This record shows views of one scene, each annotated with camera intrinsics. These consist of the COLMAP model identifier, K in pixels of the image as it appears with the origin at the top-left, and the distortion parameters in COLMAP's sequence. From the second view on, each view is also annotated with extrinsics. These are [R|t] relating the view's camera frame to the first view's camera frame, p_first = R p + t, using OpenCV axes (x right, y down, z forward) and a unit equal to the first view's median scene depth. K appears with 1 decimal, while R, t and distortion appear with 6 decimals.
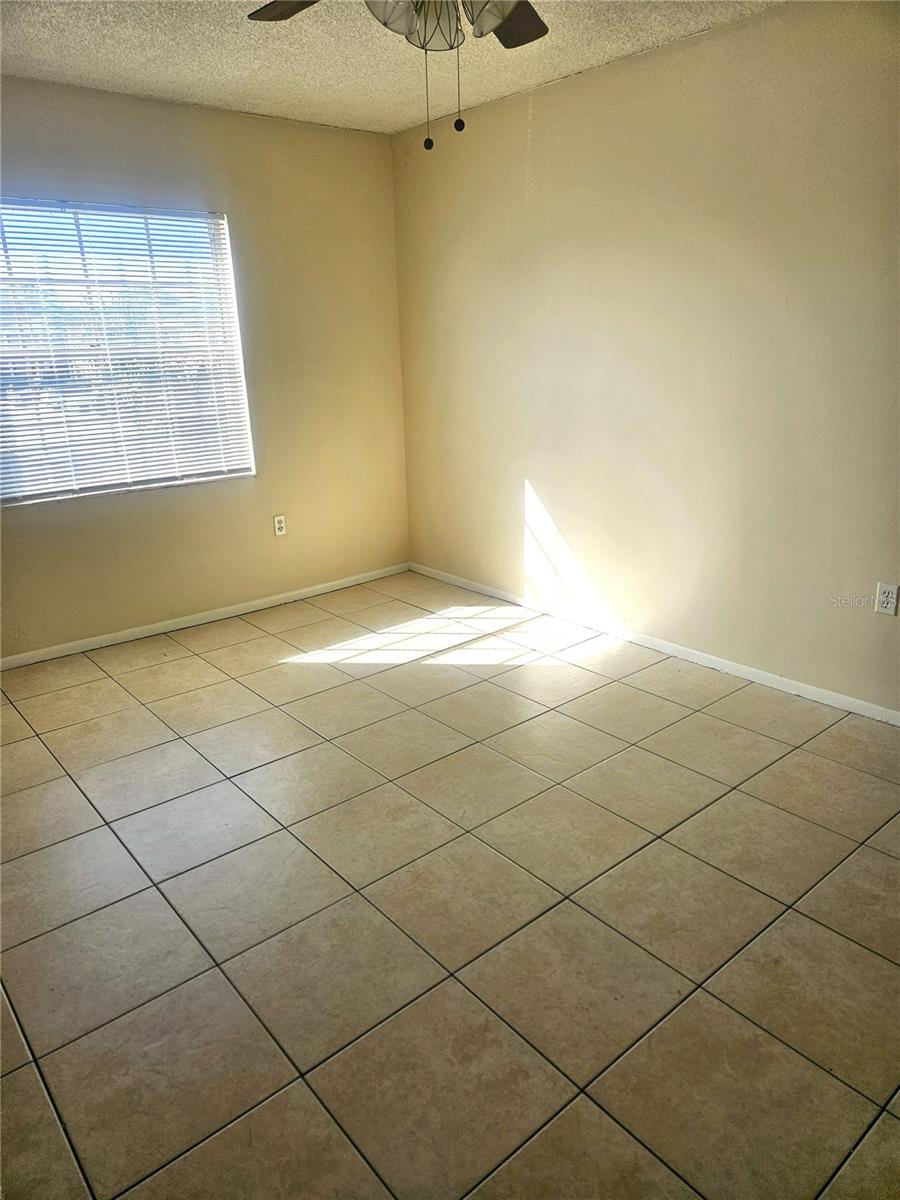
lens RADIAL K [[796.0, 0, 451.8], [0, 796.0, 599.1], [0, 0, 1]] dist [0.051956, -0.035210]
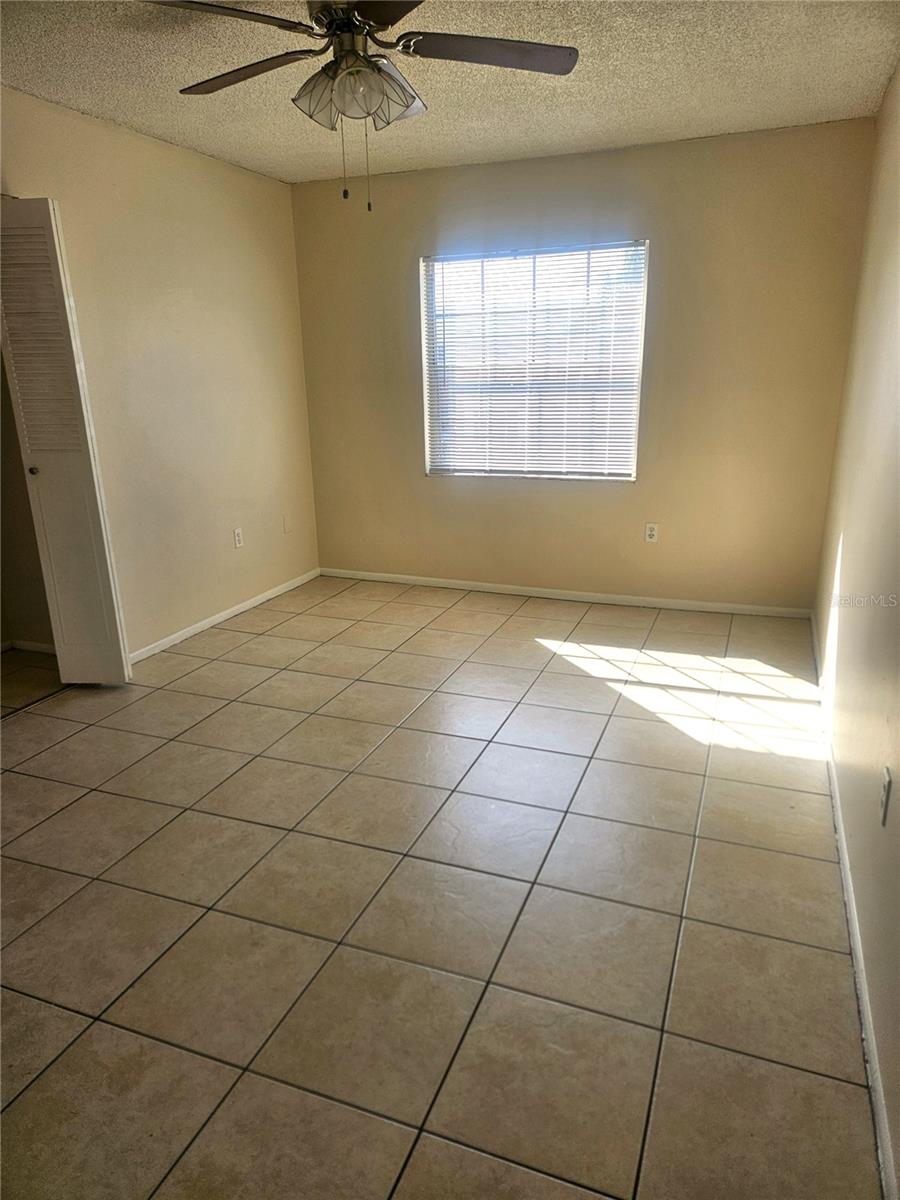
lens RADIAL K [[796.0, 0, 452.2], [0, 796.0, 601.0], [0, 0, 1]] dist [0.051956, -0.035210]
pose [[0.477135, 0.266485, -0.837454, 0.636237], [-0.266713, 0.951883, 0.150939, -0.108902], [0.837381, 0.151341, 0.525251, 0.282861]]
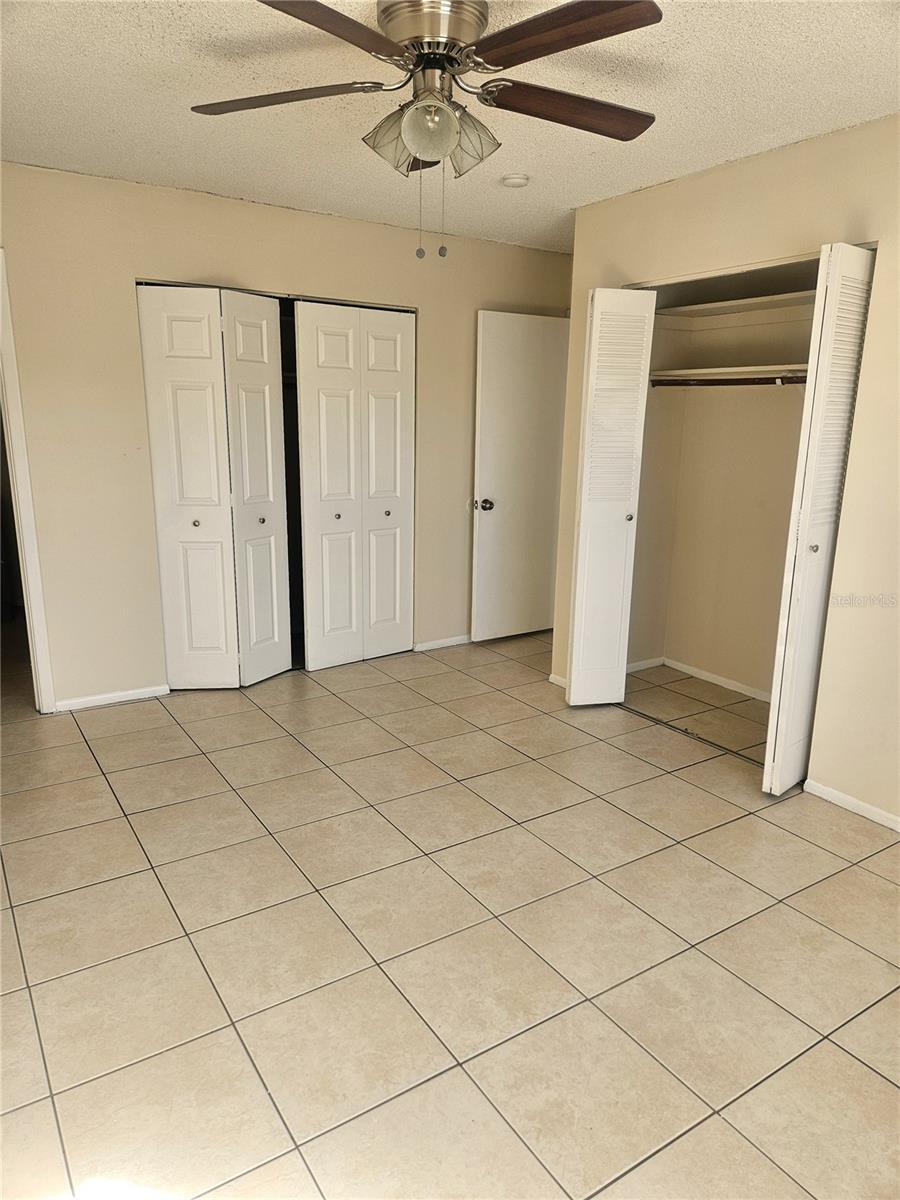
lens RADIAL K [[796.0, 0, 452.4], [0, 796.0, 603.8], [0, 0, 1]] dist [0.051956, -0.035210]
pose [[-0.993172, -0.023435, 0.114284, -0.085005], [0.039286, 0.855217, 0.516780, -0.367242], [-0.109849, 0.517741, -0.848456, 1.094686]]
